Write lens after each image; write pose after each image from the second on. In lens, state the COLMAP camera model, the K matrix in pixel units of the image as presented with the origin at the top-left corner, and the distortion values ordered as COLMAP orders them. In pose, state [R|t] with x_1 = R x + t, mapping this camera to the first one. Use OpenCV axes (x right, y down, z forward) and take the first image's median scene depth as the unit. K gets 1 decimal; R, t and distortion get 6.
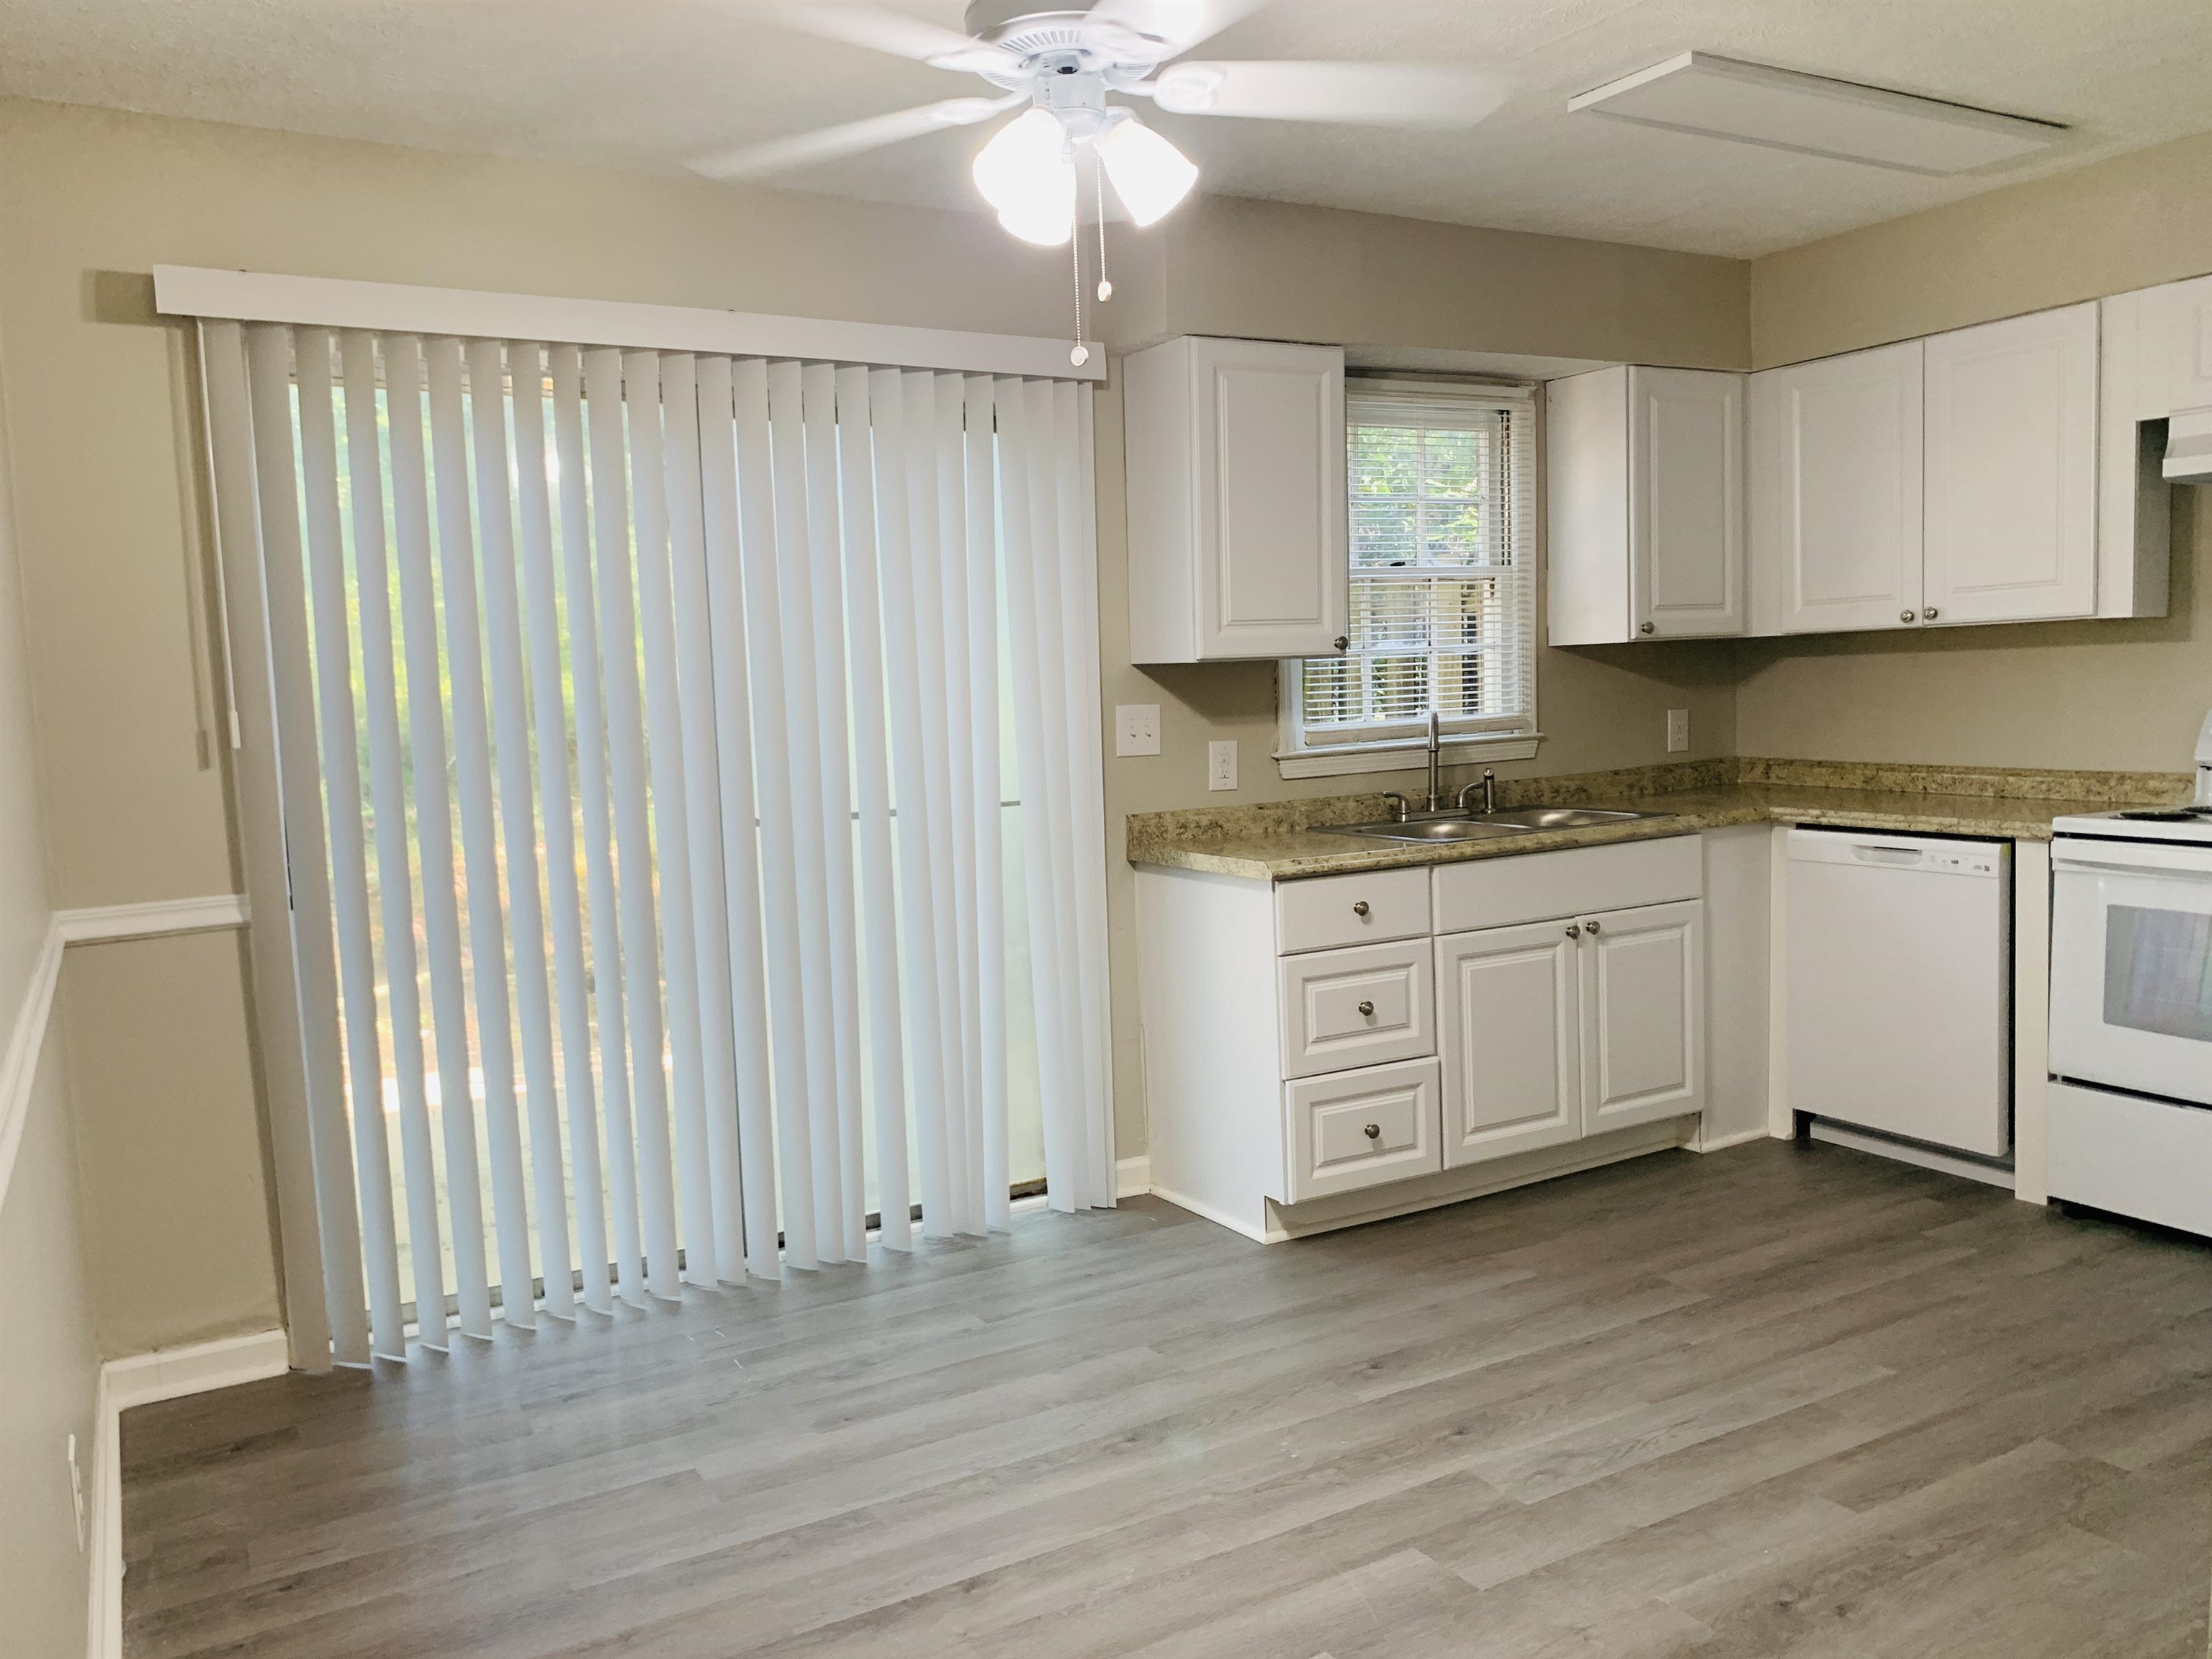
lens RADIAL K [[1702.3, 0, 1101.5], [0, 1702.3, 823.8], [0, 0, 1]] dist [0.034293, -0.042548]
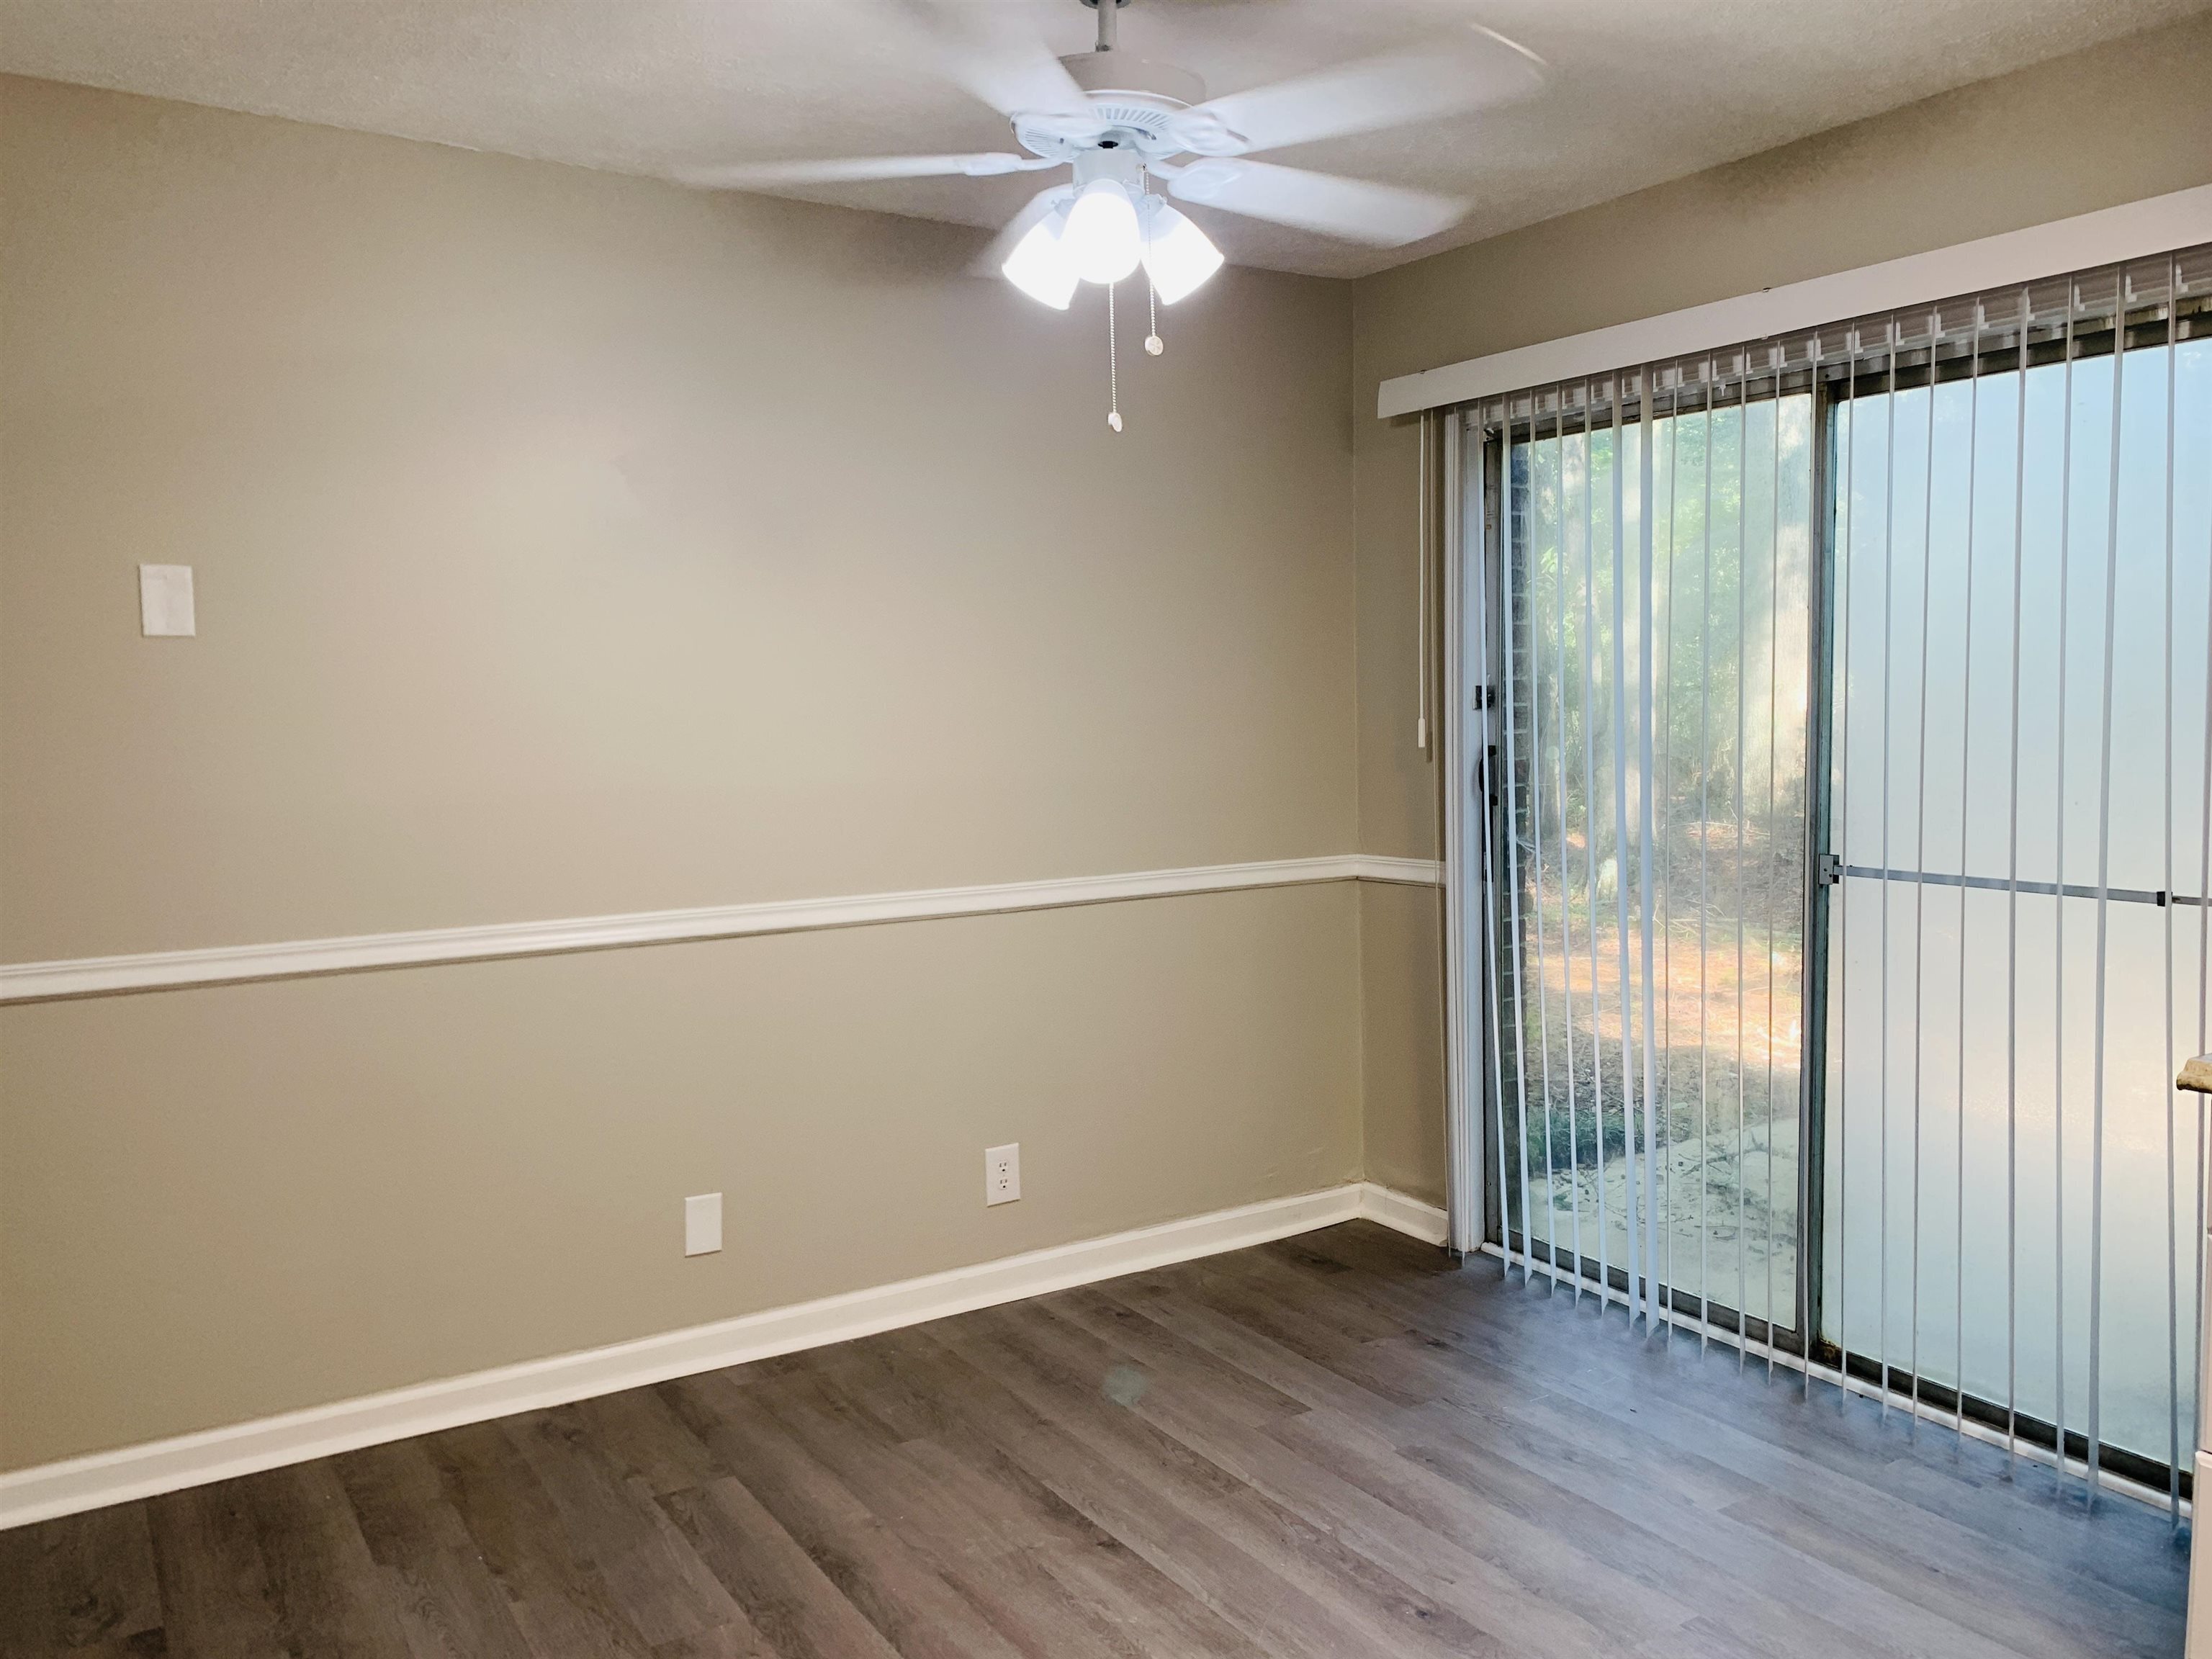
lens RADIAL K [[1702.3, 0, 1103.1], [0, 1702.3, 829.4], [0, 0, 1]] dist [0.034293, -0.042548]
pose [[0.055155, 0.117896, -0.991493, 0.585154], [-0.071803, 0.990902, 0.113831, -0.086922], [0.995893, 0.064914, 0.063119, 0.536797]]
